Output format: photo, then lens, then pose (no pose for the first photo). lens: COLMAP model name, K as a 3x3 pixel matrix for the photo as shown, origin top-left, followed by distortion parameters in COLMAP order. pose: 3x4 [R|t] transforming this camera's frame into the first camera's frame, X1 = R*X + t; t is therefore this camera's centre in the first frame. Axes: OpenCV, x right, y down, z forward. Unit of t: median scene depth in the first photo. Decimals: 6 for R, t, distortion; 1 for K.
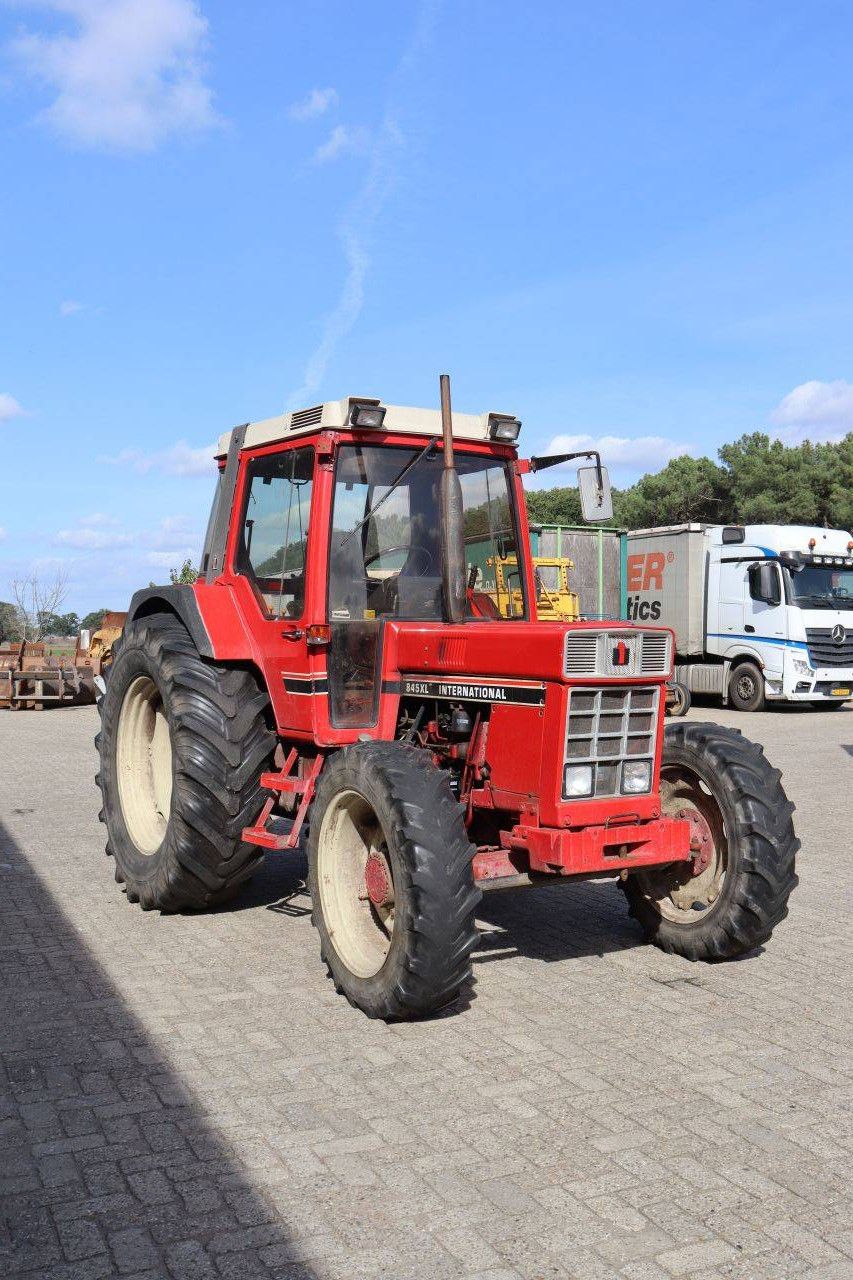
lens RADIAL K [[1443.5, 0, 463.6], [0, 1443.5, 623.9], [0, 0, 1]] dist [-0.066012, 0.004688]
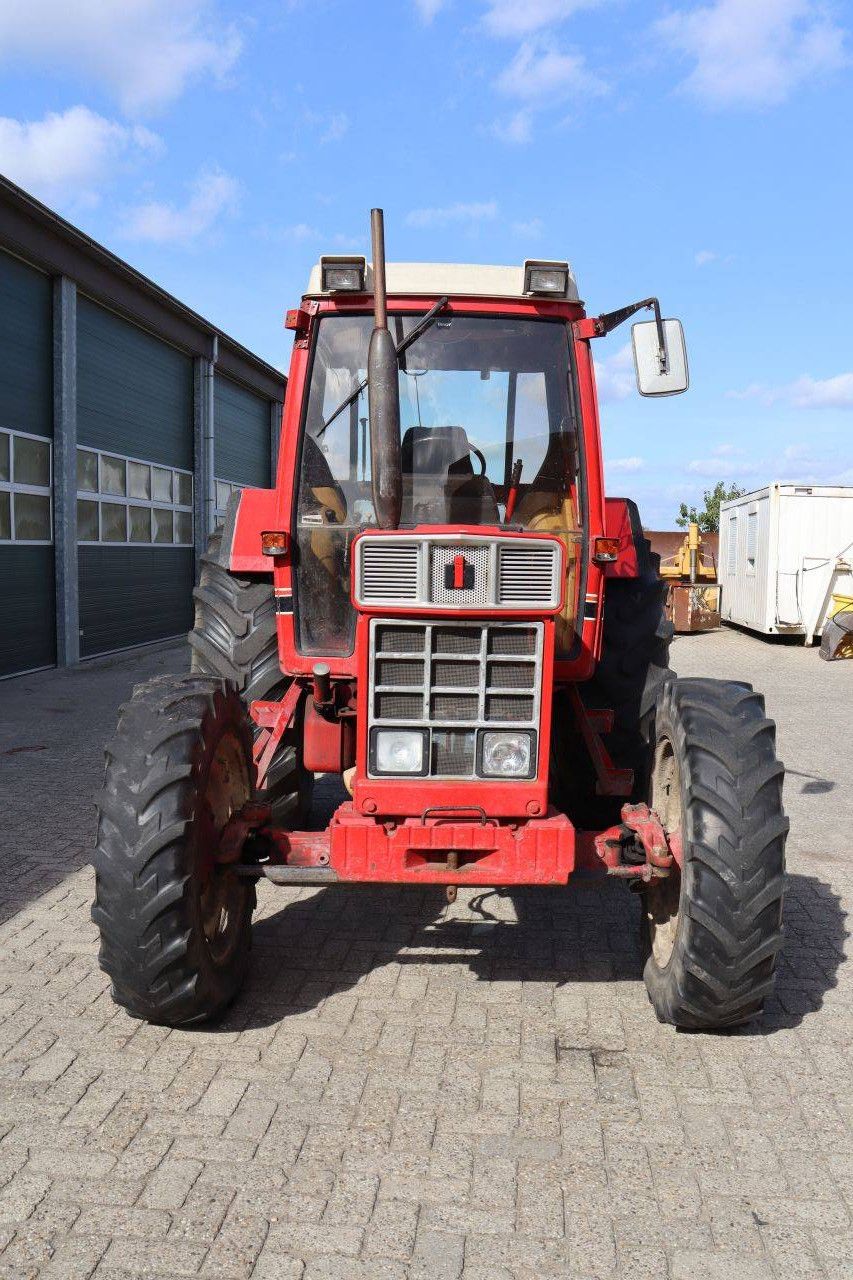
lens RADIAL K [[1220.2, 0, 426.5], [0, 1220.2, 640.0], [0, 0, 1]] dist [-0.153554, 0.191667]
pose [[0.825232, 0.055788, -0.562032, 0.409988], [-0.012803, 0.996702, 0.080135, 0.006195], [0.564648, -0.058934, 0.823225, 0.504717]]
